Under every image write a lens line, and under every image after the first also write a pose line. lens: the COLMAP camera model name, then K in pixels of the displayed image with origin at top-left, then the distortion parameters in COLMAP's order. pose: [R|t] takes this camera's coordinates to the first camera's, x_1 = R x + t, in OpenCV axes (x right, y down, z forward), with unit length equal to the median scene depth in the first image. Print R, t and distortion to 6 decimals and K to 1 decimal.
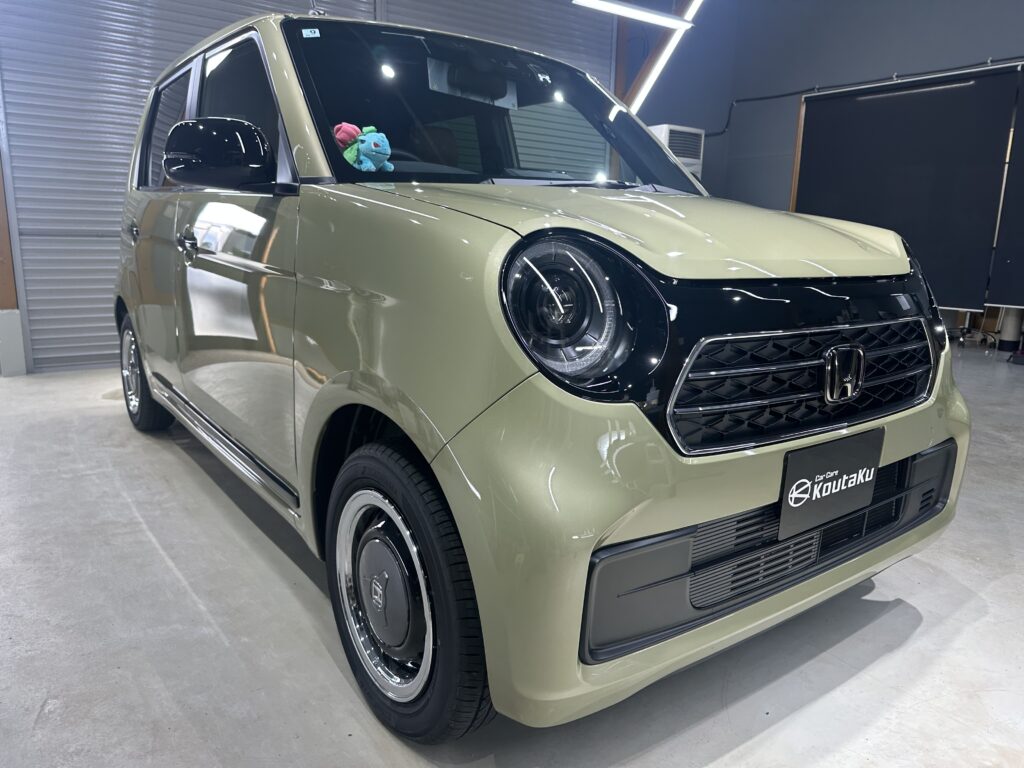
lens RADIAL K [[728.6, 0, 516.4], [0, 728.6, 395.6], [0, 0, 1]] dist [0.000381, -0.018969]
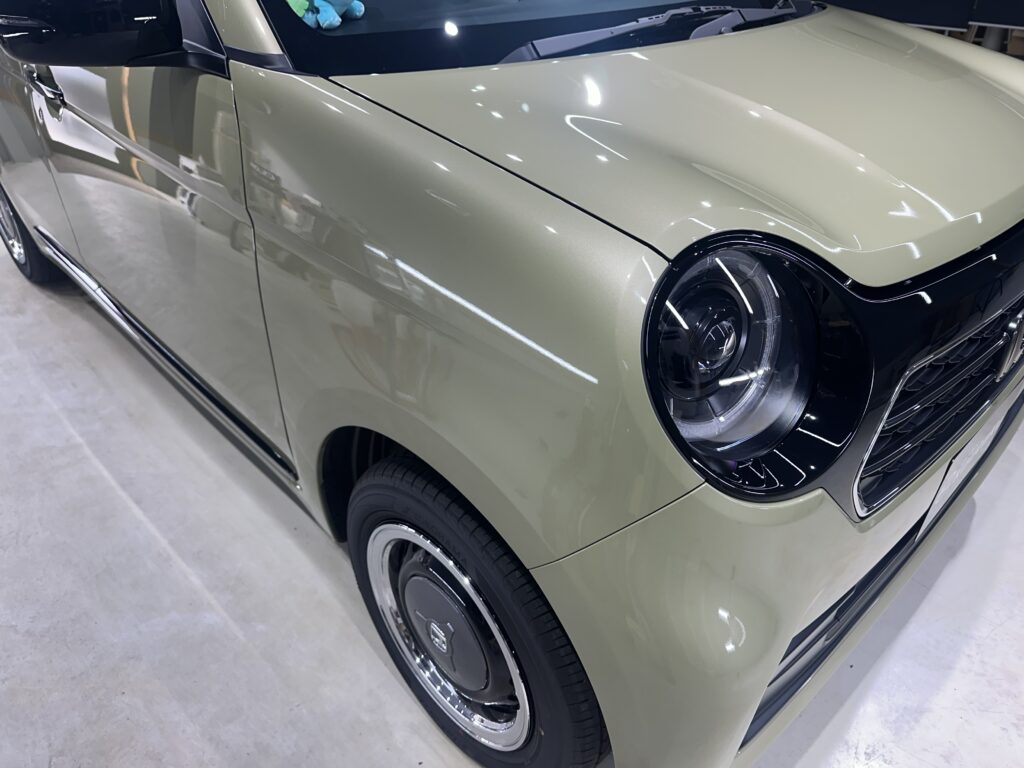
lens RADIAL K [[728.6, 0, 516.4], [0, 728.6, 395.6], [0, 0, 1]] dist [0.000381, -0.018969]
pose [[0.992042, -0.088445, 0.089607, -0.130386], [0.048603, 0.925557, 0.375475, -0.244832], [-0.116146, -0.368132, 0.922491, 0.279592]]
